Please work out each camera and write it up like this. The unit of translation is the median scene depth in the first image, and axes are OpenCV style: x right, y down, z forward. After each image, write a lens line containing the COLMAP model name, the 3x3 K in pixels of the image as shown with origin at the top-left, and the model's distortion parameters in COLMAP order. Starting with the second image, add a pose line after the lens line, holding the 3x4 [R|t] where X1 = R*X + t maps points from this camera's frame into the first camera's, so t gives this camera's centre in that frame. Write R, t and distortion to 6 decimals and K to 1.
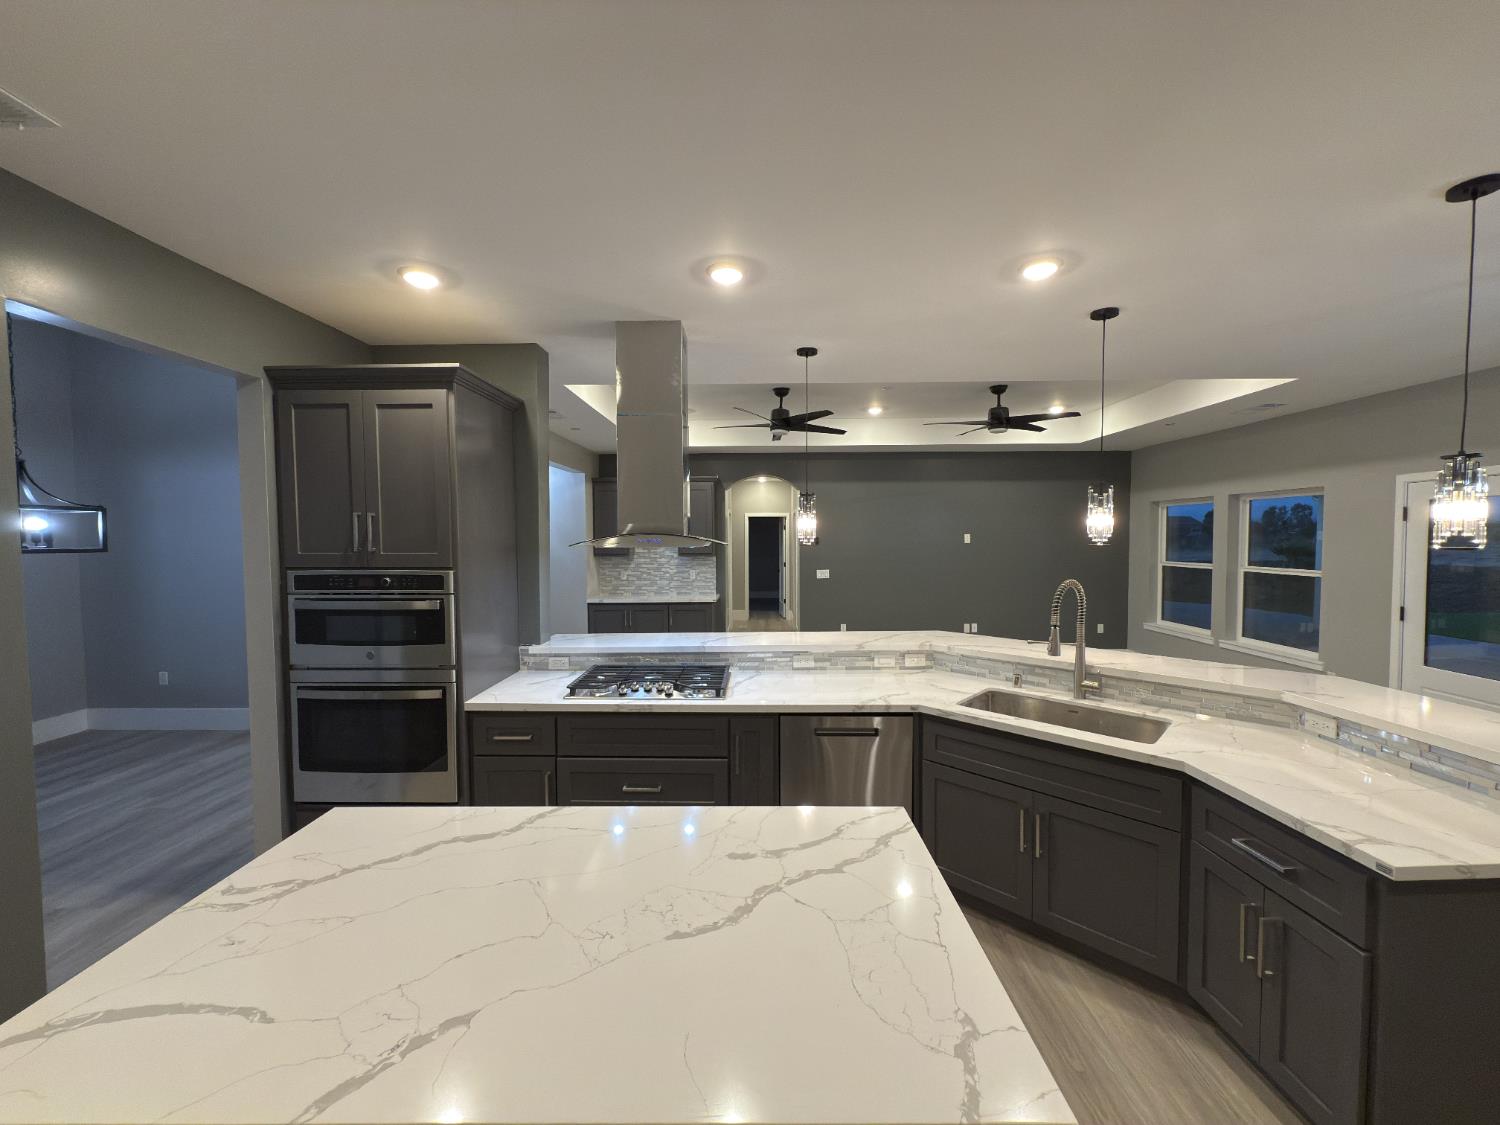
lens RADIAL K [[599.3, 0, 750.0], [0, 599.3, 562.5], [0, 0, 1]] dist [0.000296, 0.000116]
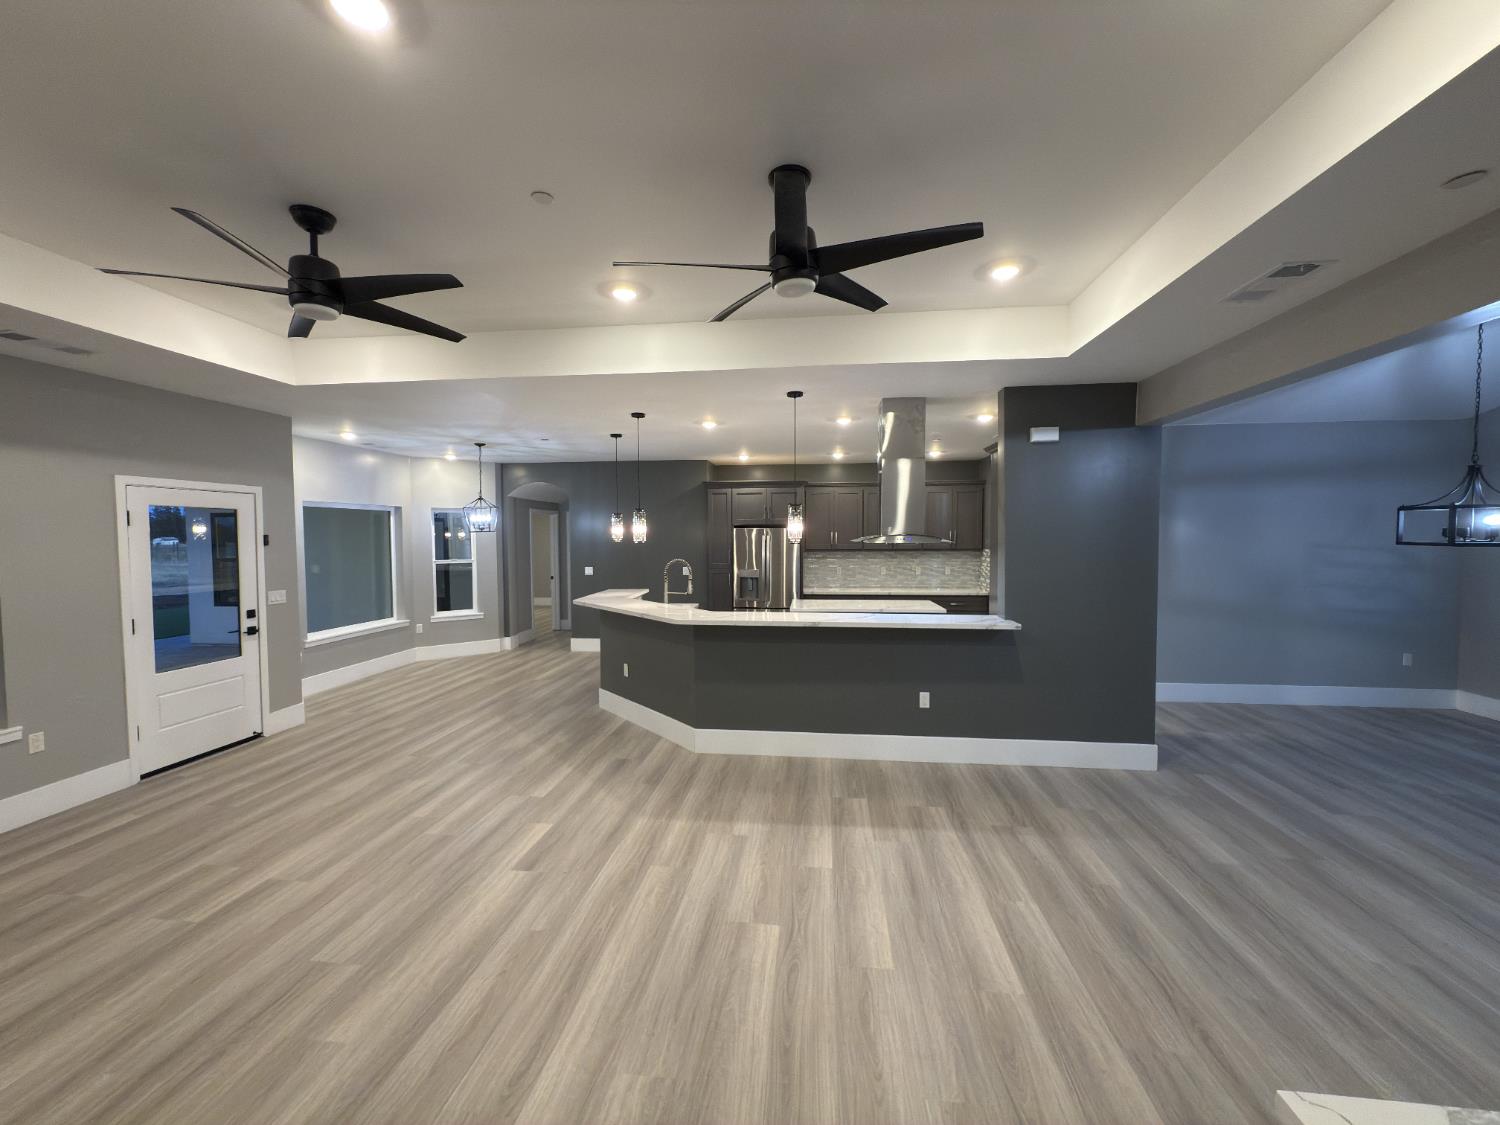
lens RADIAL K [[603.6, 0, 747.6], [0, 603.6, 559.7], [0, 0, 1]] dist [0.001711, 0.000063]
pose [[-0.995294, 0.005318, 0.096755, 0.070331], [0.013459, 0.996402, 0.083683, -0.108186], [-0.095962, 0.084591, -0.991784, 2.377692]]
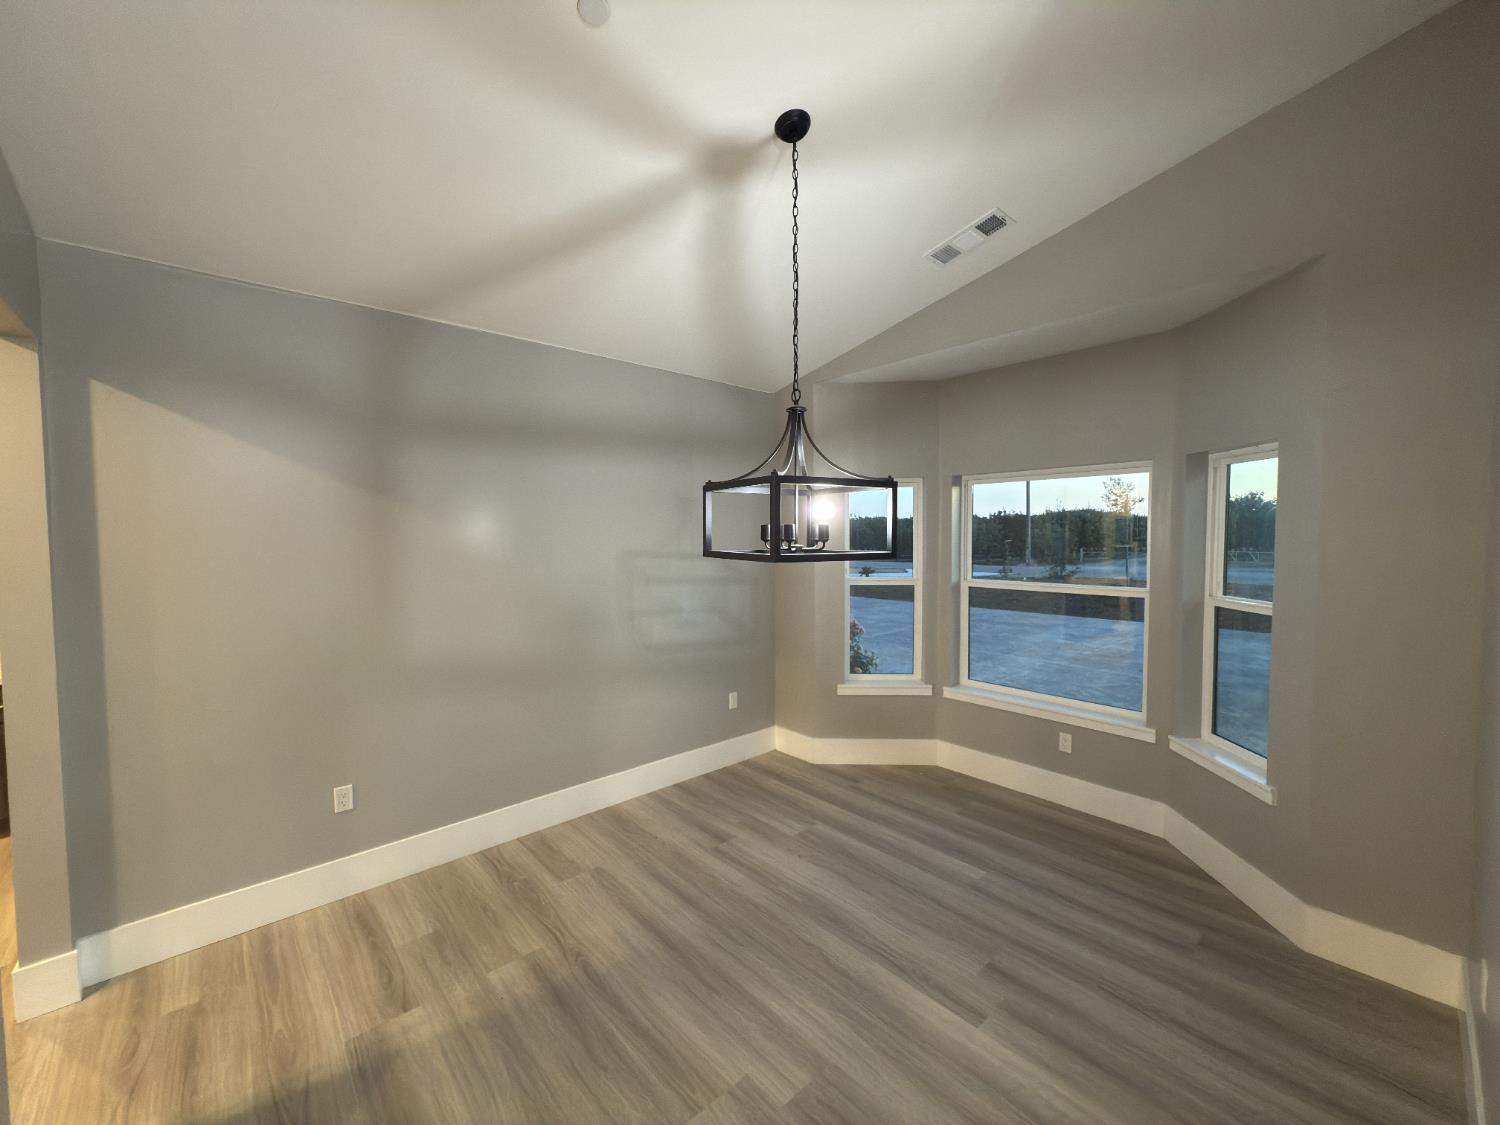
lens RADIAL K [[603.6, 0, 747.6], [0, 603.6, 559.7], [0, 0, 1]] dist [0.001711, 0.000063]
pose [[-0.733241, 0.039382, -0.678828, -0.773244], [-0.020236, 0.996615, 0.079676, -0.063711], [0.679668, 0.072158, -0.729962, 1.473369]]
